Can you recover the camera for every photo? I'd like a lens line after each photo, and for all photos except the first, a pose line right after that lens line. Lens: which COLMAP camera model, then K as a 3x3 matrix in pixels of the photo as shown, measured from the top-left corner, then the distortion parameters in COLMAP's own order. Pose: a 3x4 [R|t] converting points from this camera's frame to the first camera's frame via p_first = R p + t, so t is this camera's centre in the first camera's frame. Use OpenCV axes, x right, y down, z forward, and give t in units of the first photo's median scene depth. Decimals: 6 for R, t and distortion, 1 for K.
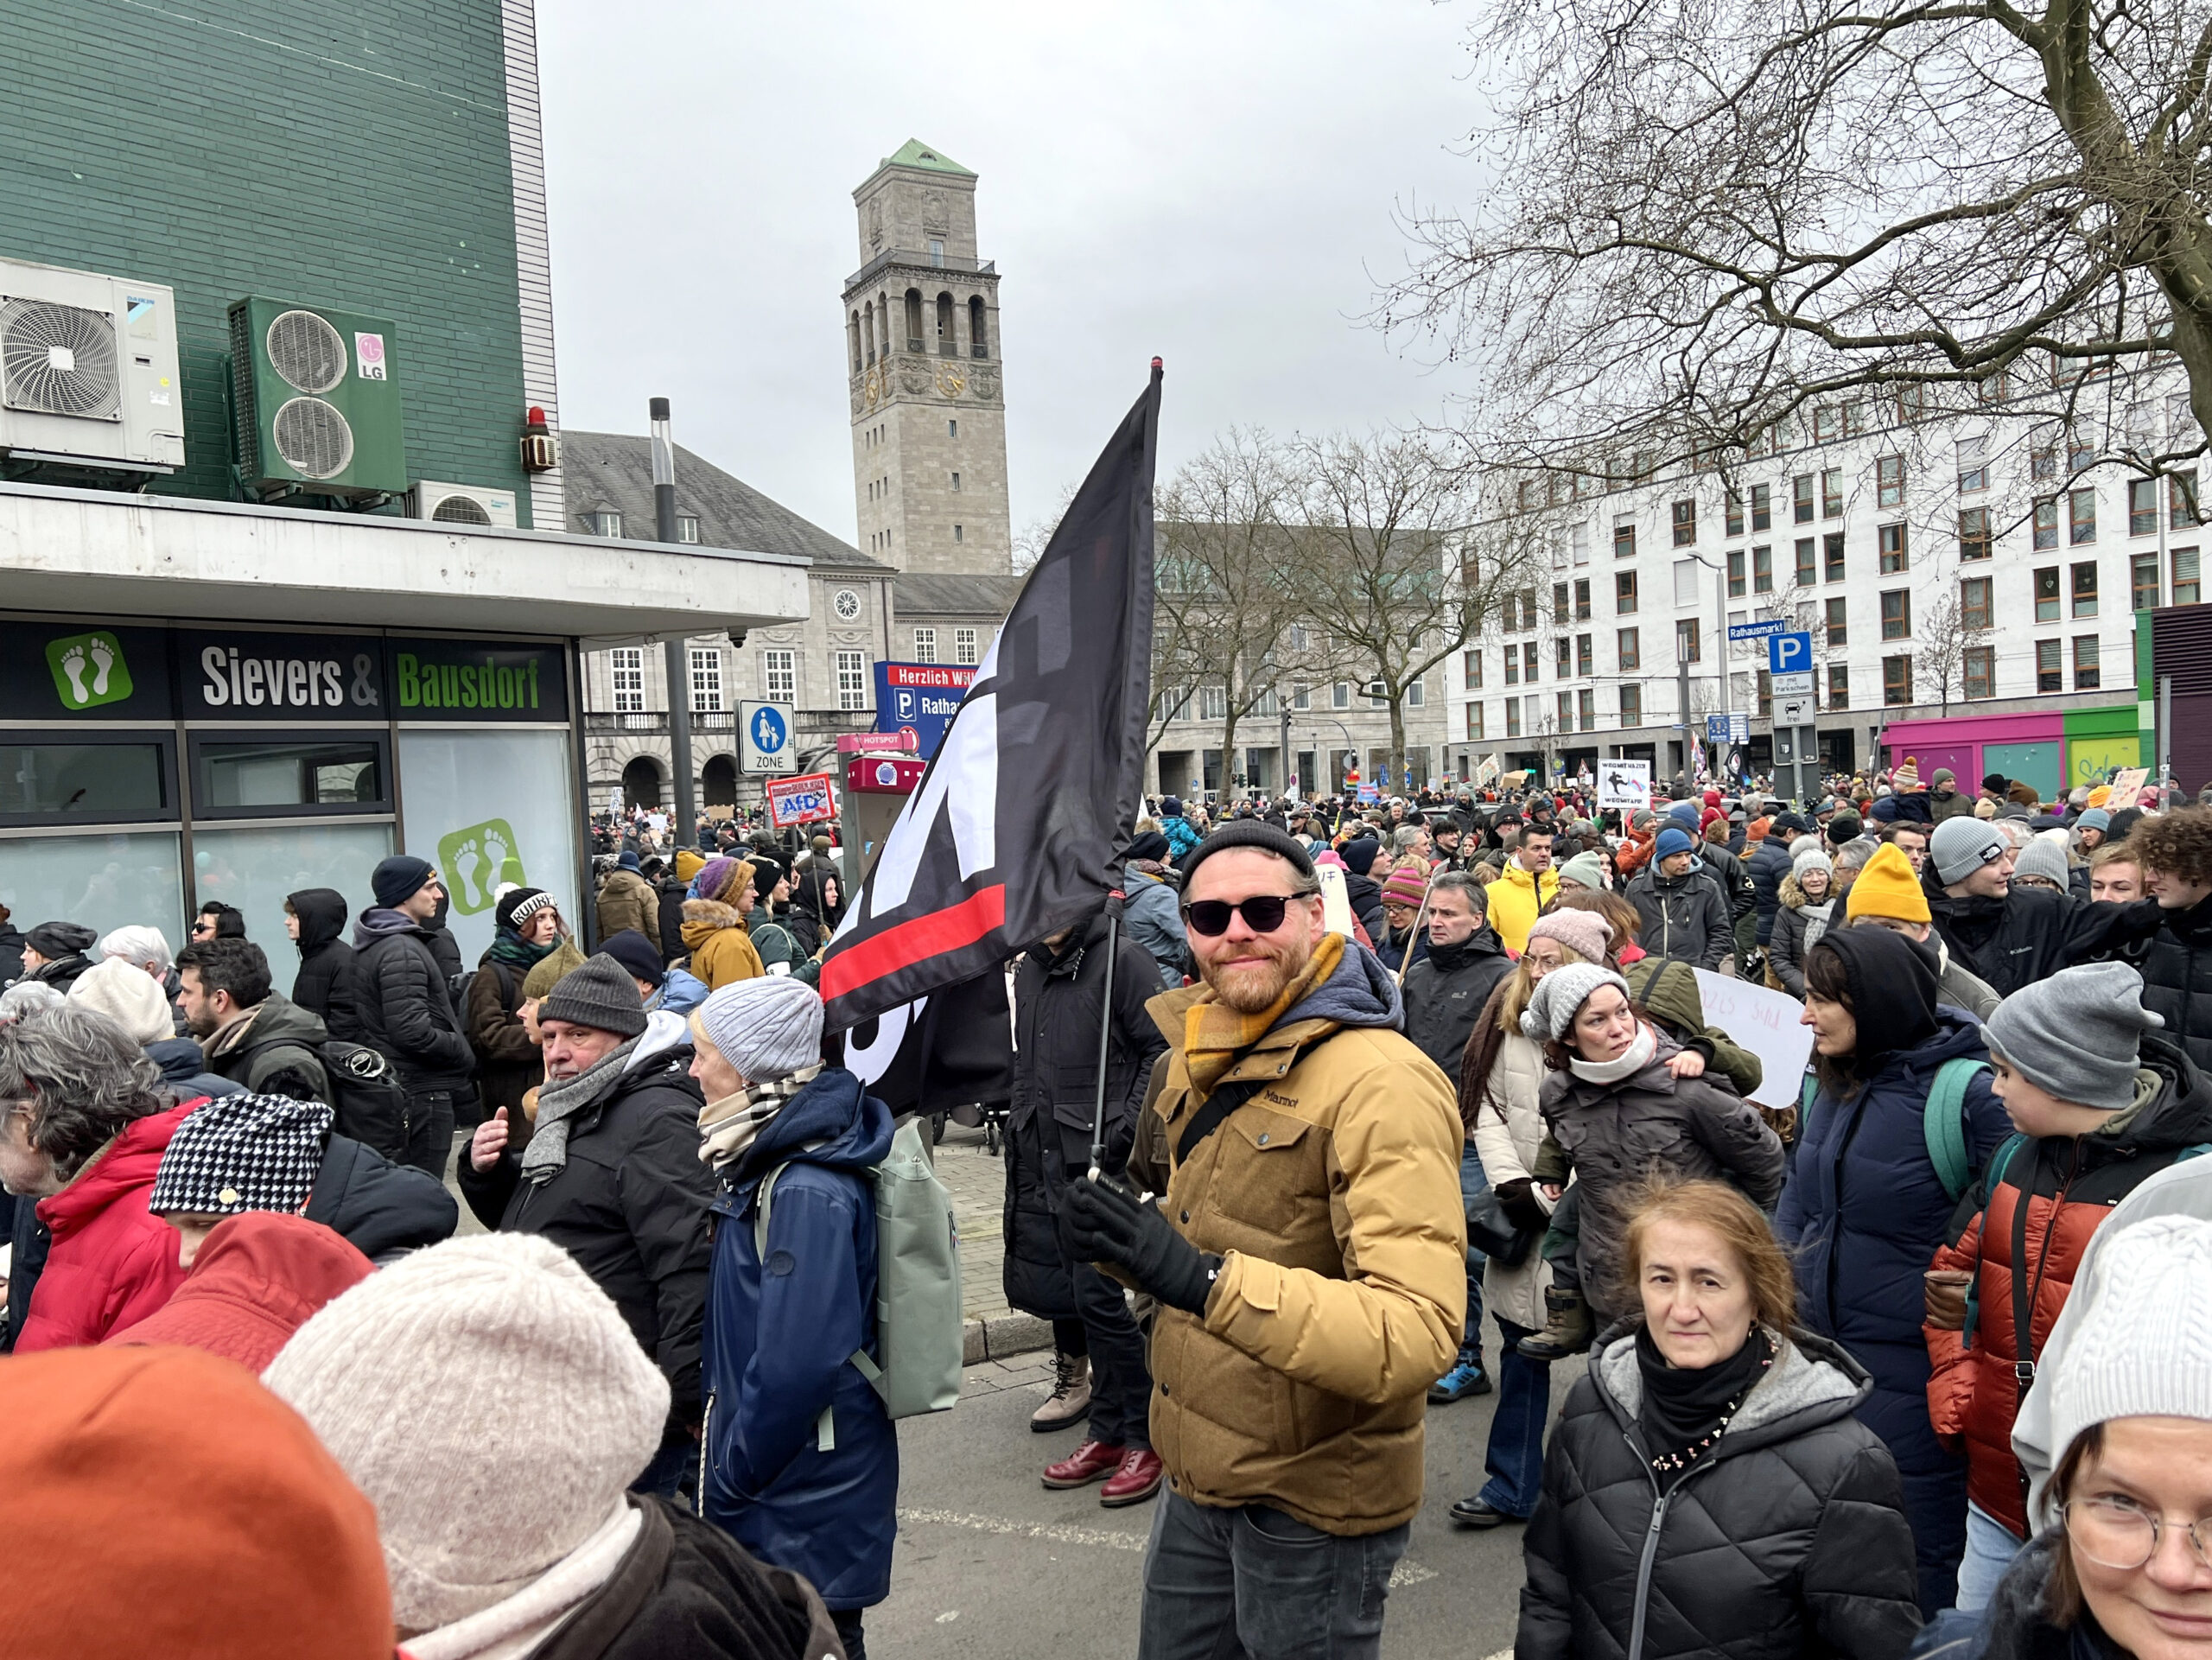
lens RADIAL K [[1840.4, 0, 1091.1], [0, 1840.4, 861.9], [0, 0, 1]] dist [0.044691, -0.019388]
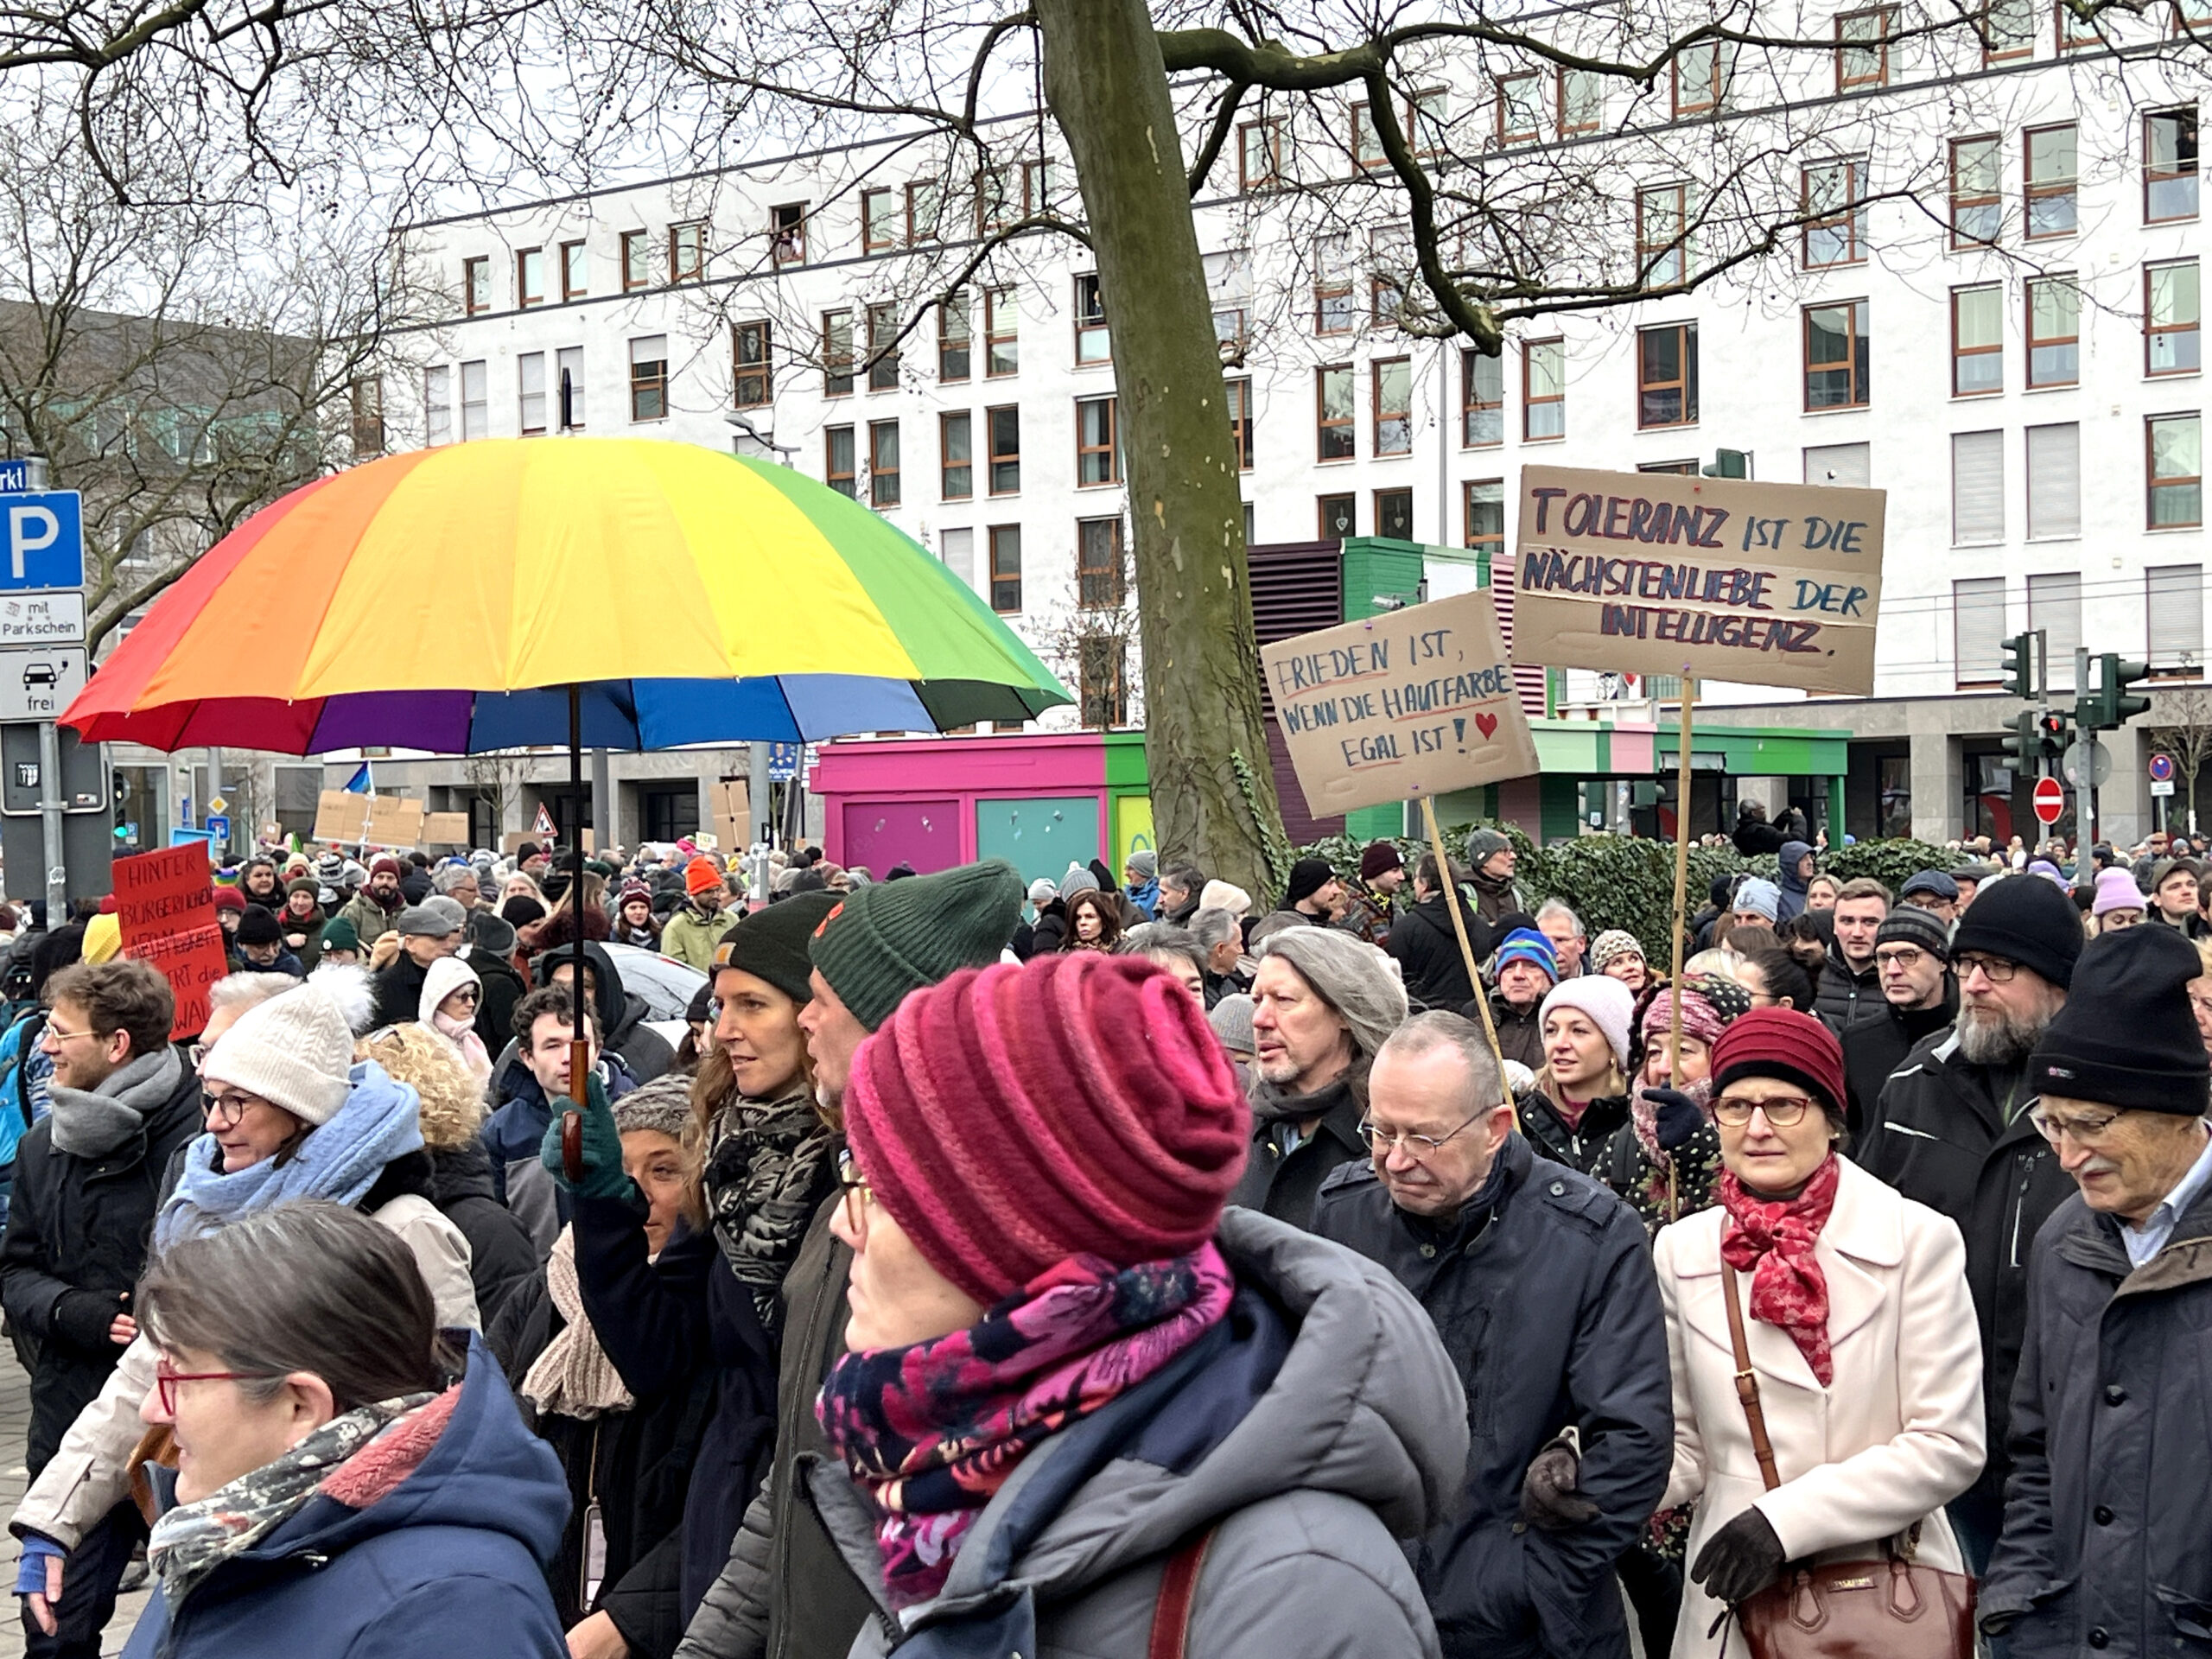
lens RADIAL K [[3503.1, 0, 1103.0], [0, 3503.1, 831.1], [0, 0, 1]] dist [0.114454, 0.000000]
pose [[0.936786, 0.035114, 0.348138, 0.069031], [-0.018706, 0.998555, -0.050379, -0.002857], [-0.349404, 0.040682, 0.936089, 0.038766]]
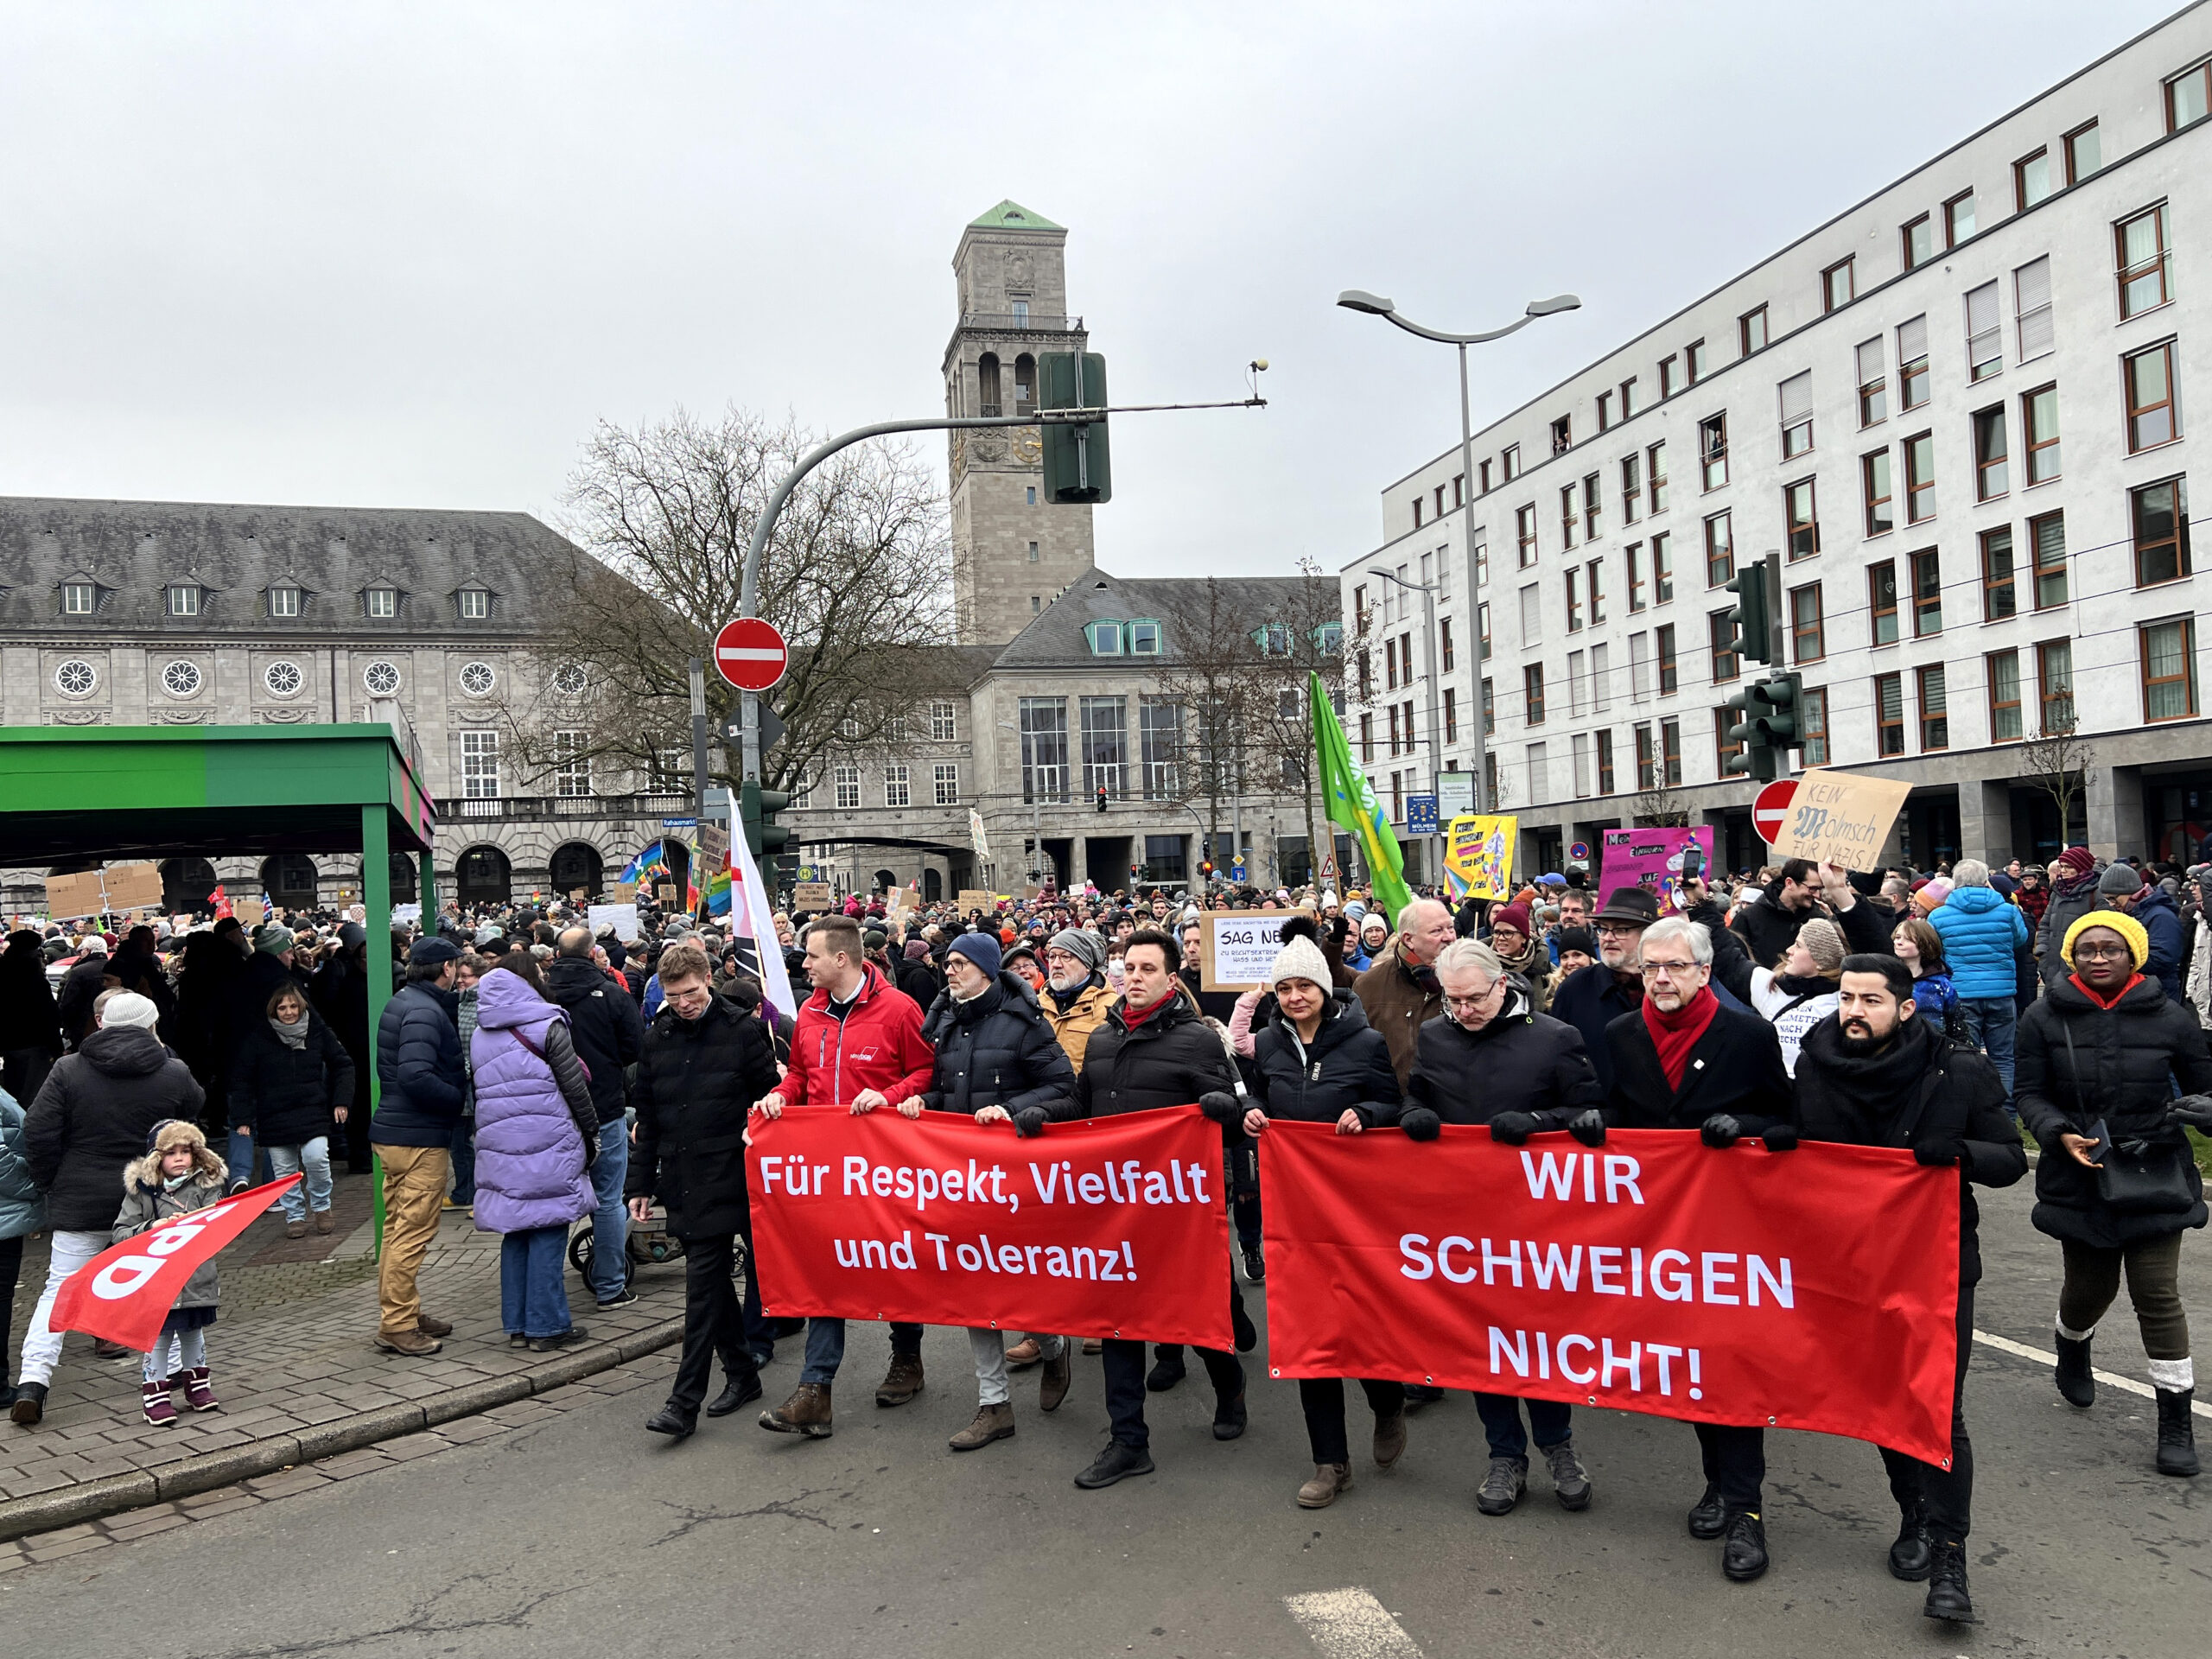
lens RADIAL K [[1680.5, 0, 1093.4], [0, 1680.5, 884.3], [0, 0, 1]] dist [0.031969, -0.006081]
pose [[0.950390, 0.007301, -0.310976, 0.351085], [-0.014601, 0.999670, -0.021154, -0.025028], [0.310719, 0.024645, 0.950182, 0.293389]]
